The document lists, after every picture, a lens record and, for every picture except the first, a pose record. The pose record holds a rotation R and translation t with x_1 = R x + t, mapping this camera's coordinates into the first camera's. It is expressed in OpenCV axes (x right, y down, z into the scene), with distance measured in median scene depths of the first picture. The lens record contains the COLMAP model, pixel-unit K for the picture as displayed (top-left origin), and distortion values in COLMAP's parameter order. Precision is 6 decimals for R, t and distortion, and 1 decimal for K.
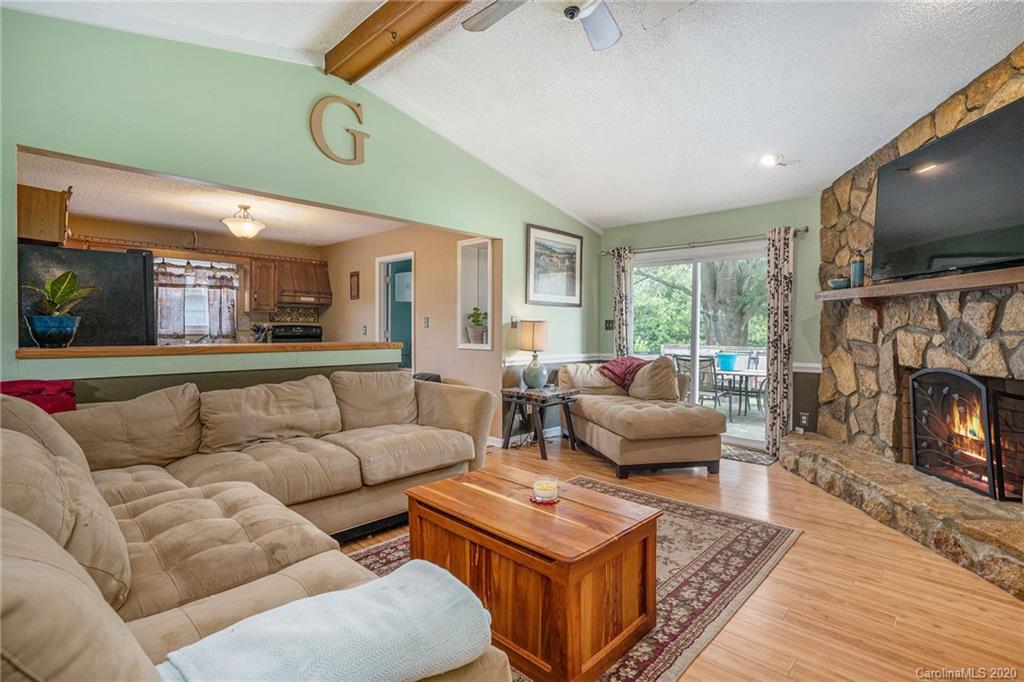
lens RADIAL K [[485.6, 0, 484.1], [0, 485.6, 341.1], [0, 0, 1]] dist [0.020613, -0.000172]
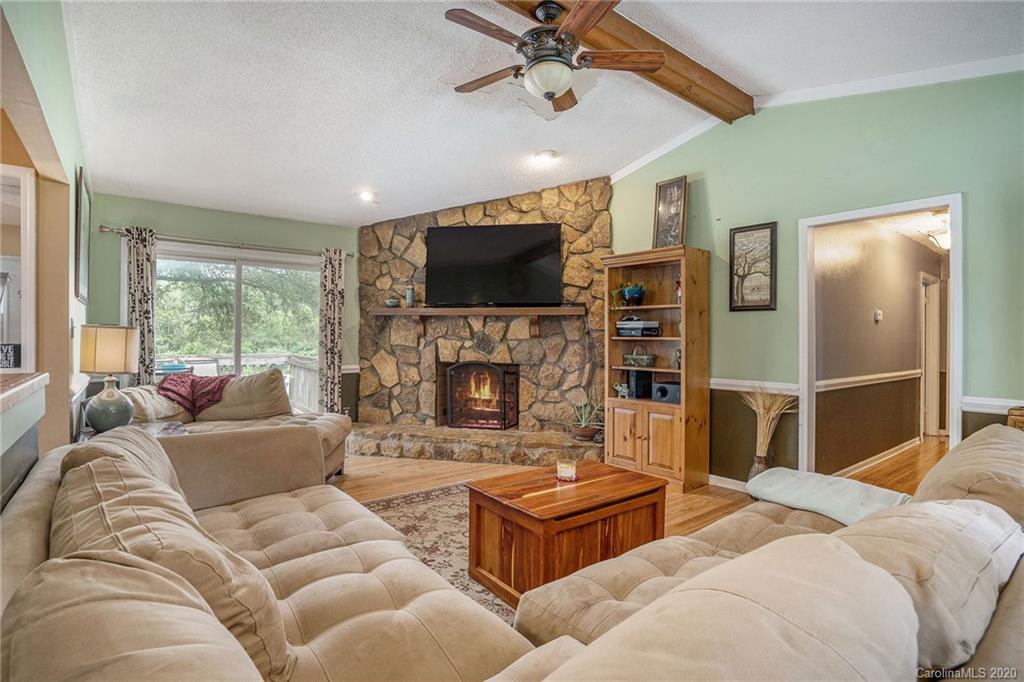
lens RADIAL K [[523.3, 0, 514.0], [0, 523.3, 323.7], [0, 0, 1]] dist [-0.000759, -0.000009]
pose [[0.123267, 0.020957, 0.992152, -0.722596], [0.019979, 0.999522, -0.023595, -0.023946], [-0.992172, 0.022731, 0.122790, 0.572758]]
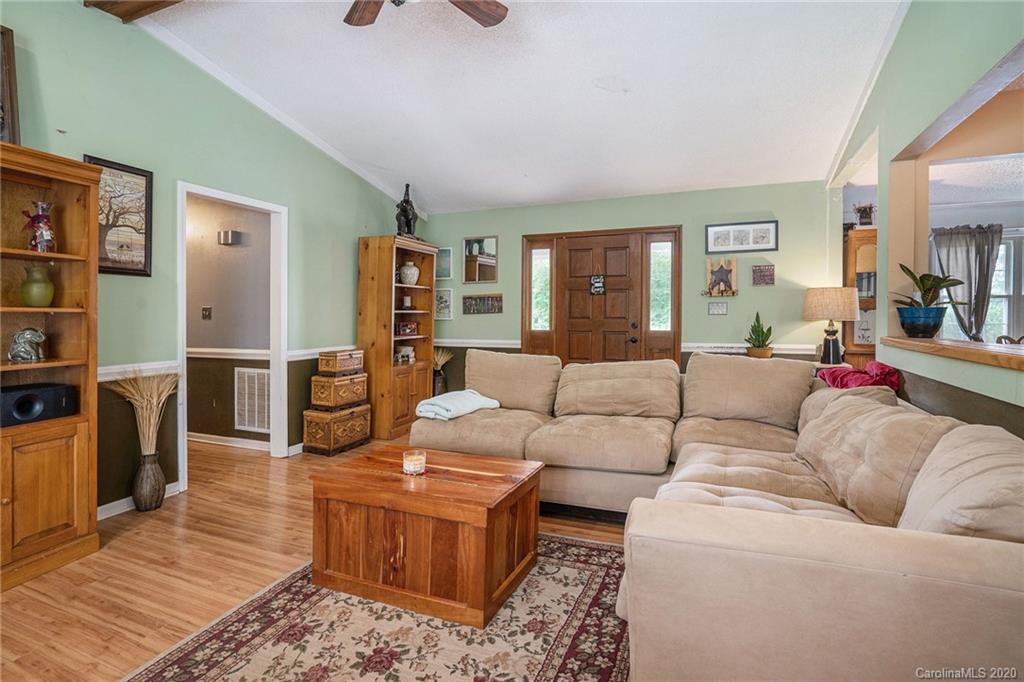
lens RADIAL K [[509.0, 0, 502.4], [0, 509.0, 310.2], [0, 0, 1]] dist [-0.000361, 0.000597]
pose [[-0.925880, -0.010445, -0.377672, 0.226619], [-0.016484, 0.999783, 0.012760, -0.029976], [0.377457, 0.018040, -0.925851, 1.253811]]
